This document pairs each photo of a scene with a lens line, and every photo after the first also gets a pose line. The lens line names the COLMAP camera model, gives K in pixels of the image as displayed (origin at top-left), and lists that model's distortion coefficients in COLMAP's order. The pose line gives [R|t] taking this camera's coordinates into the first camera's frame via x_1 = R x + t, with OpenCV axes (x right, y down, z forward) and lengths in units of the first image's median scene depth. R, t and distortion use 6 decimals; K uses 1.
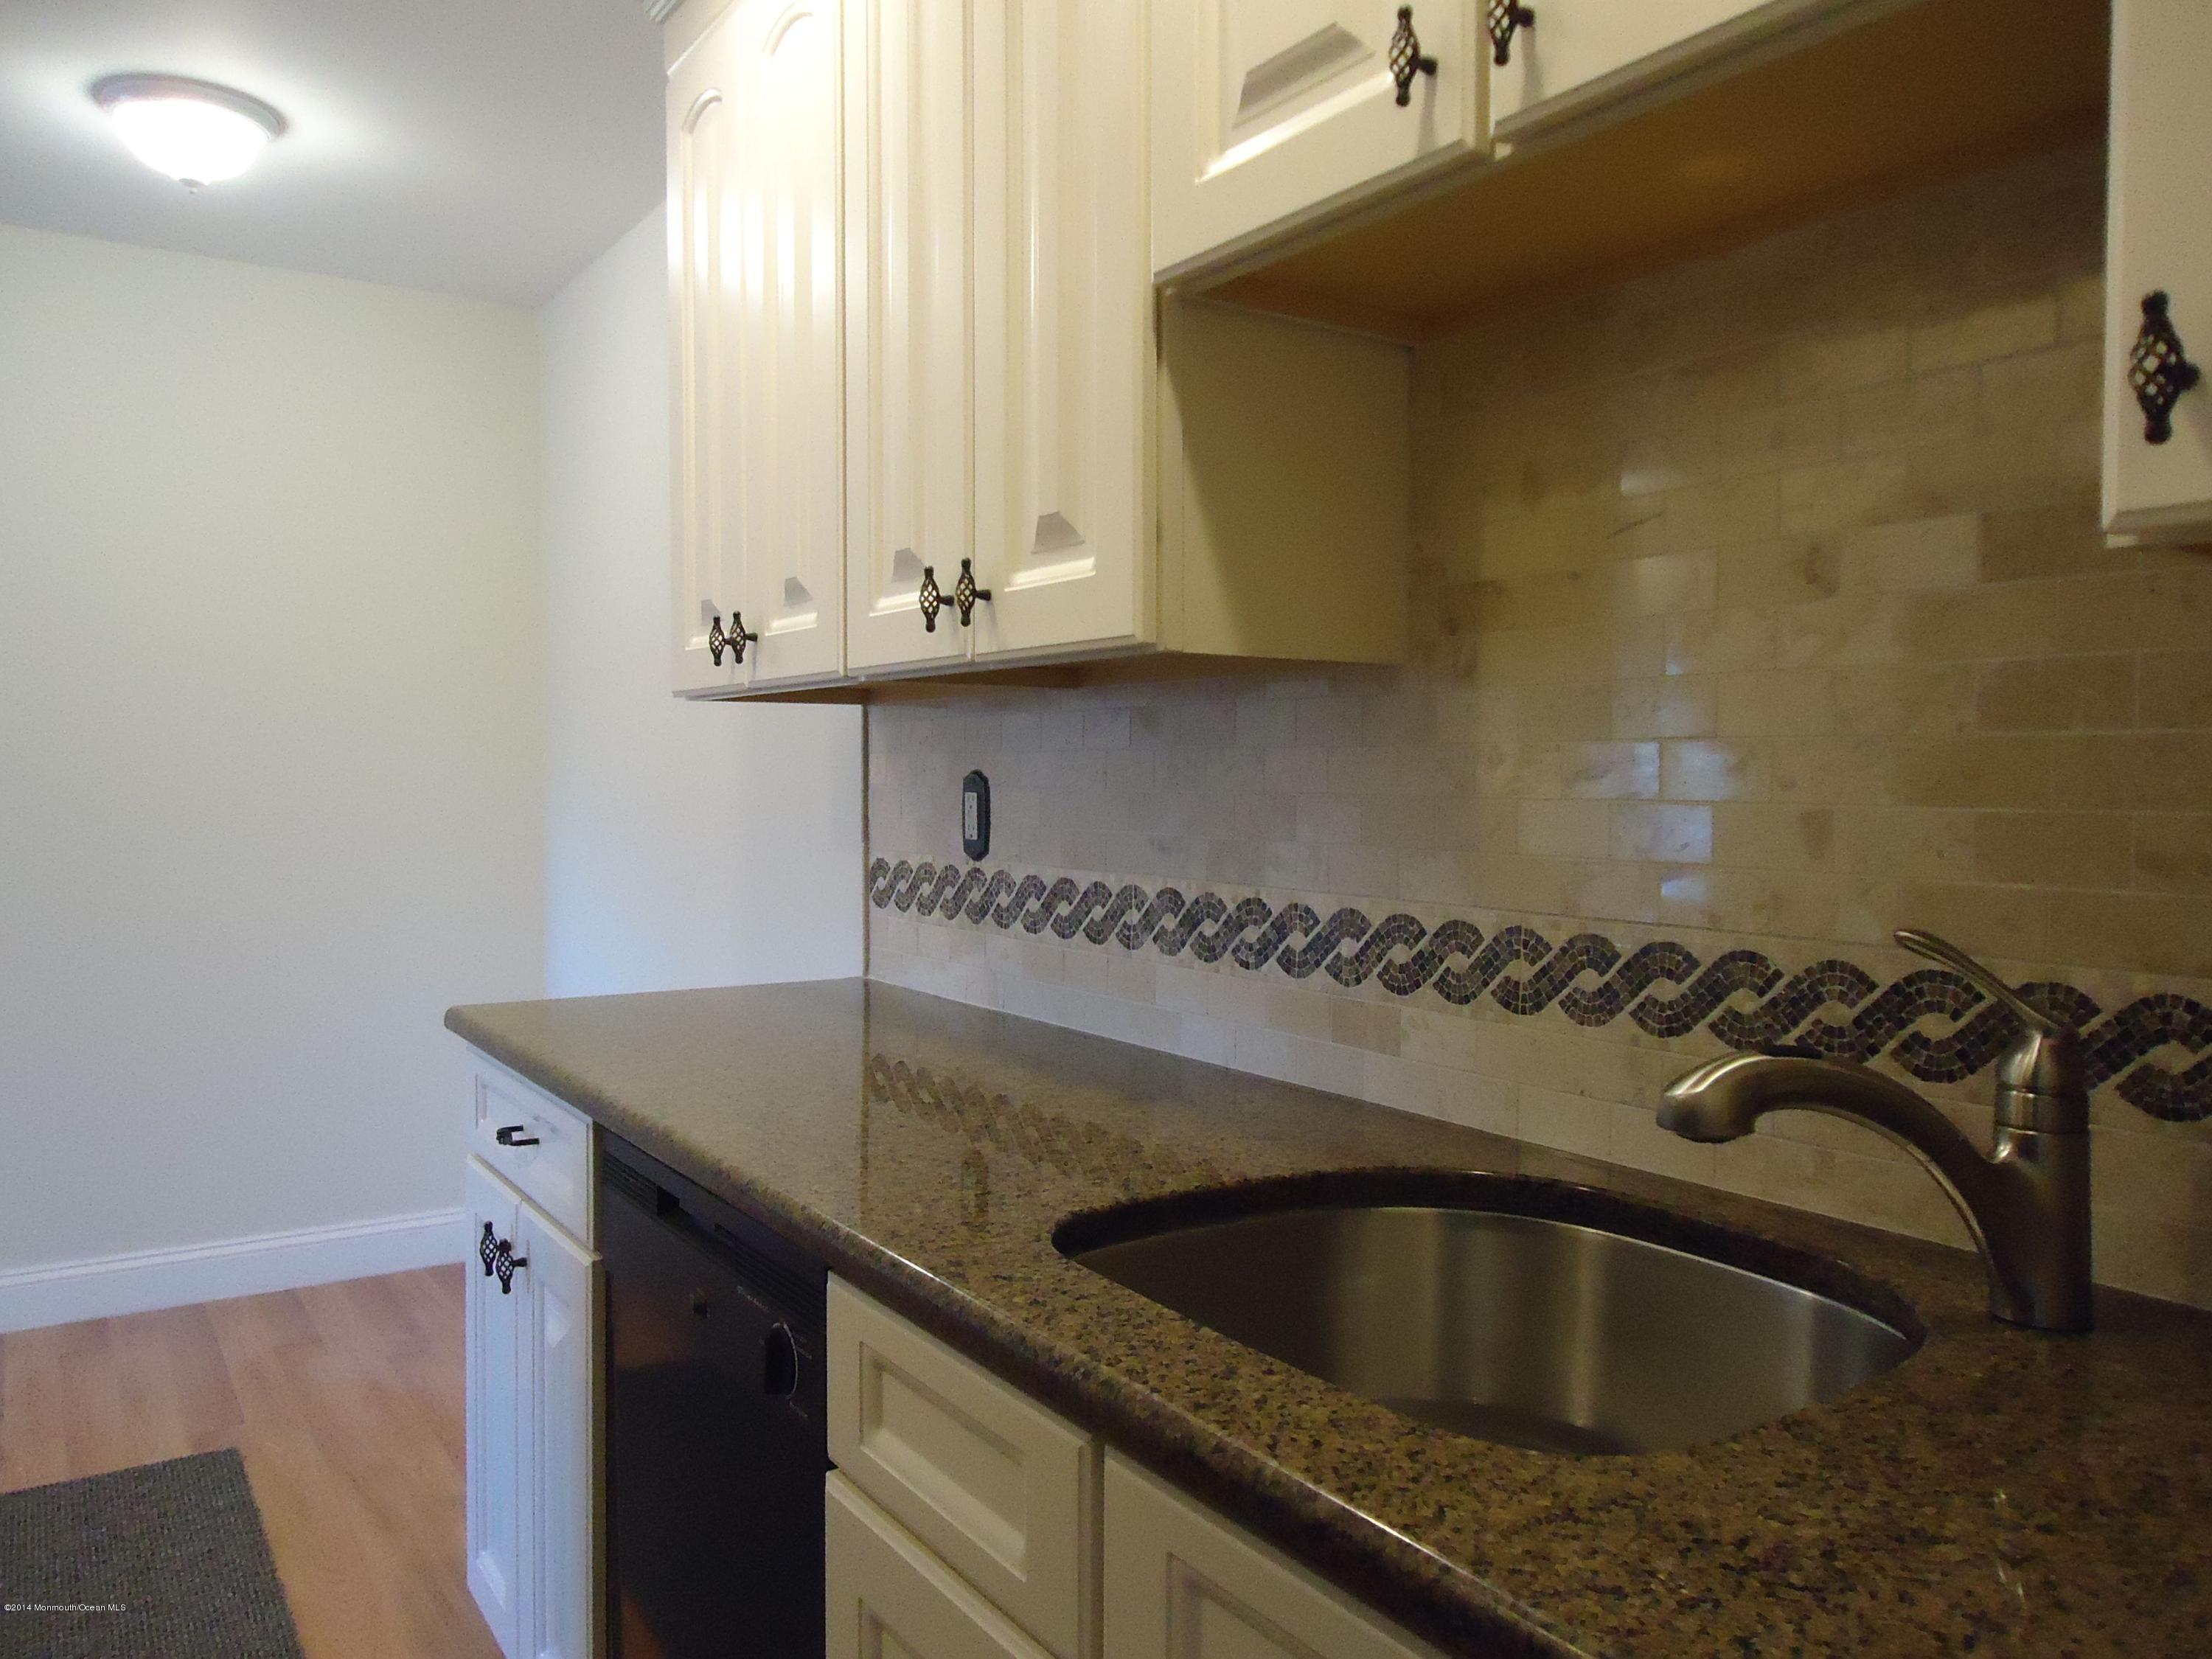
lens RADIAL K [[1620.2, 0, 1110.9], [0, 1620.2, 813.3], [0, 0, 1]] dist [-0.008767, 0.000173]
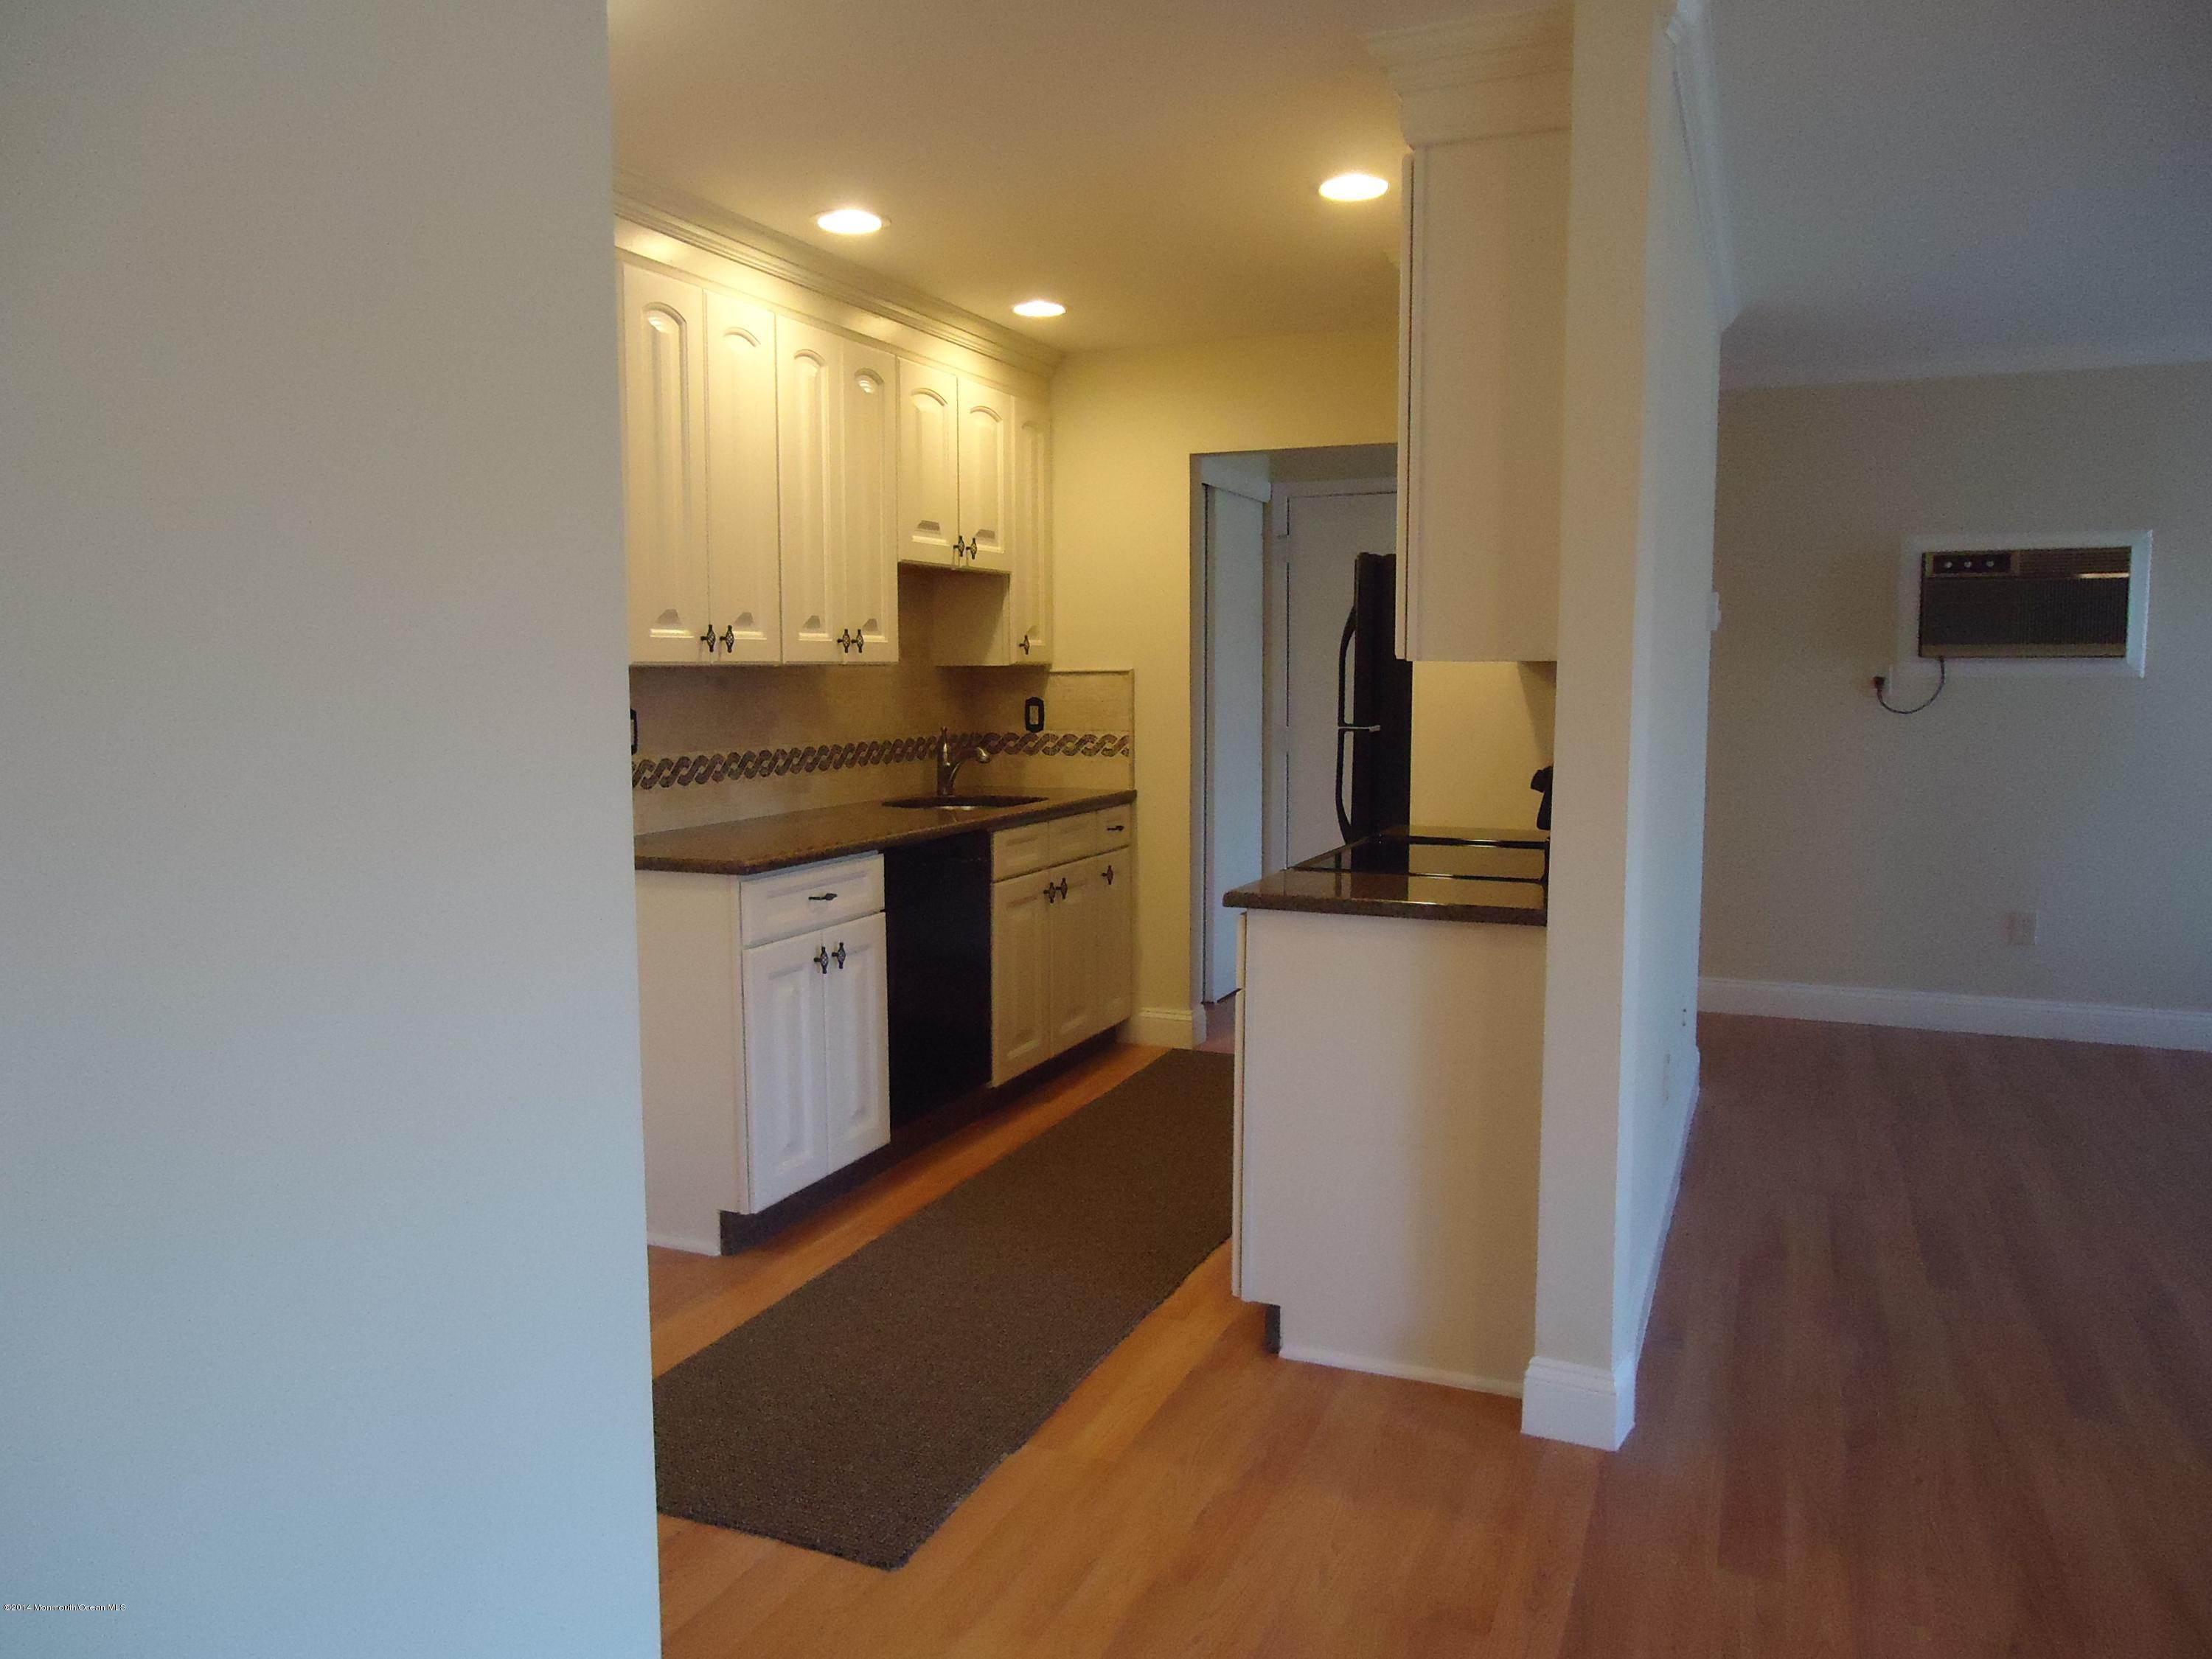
lens RADIAL K [[1620.2, 0, 1110.9], [0, 1620.2, 813.3], [0, 0, 1]] dist [-0.008767, 0.000173]
pose [[-0.552060, -0.081951, 0.829767, -2.359458], [0.015913, 0.993941, 0.108753, -0.120640], [-0.833652, 0.073243, -0.547412, 1.921489]]
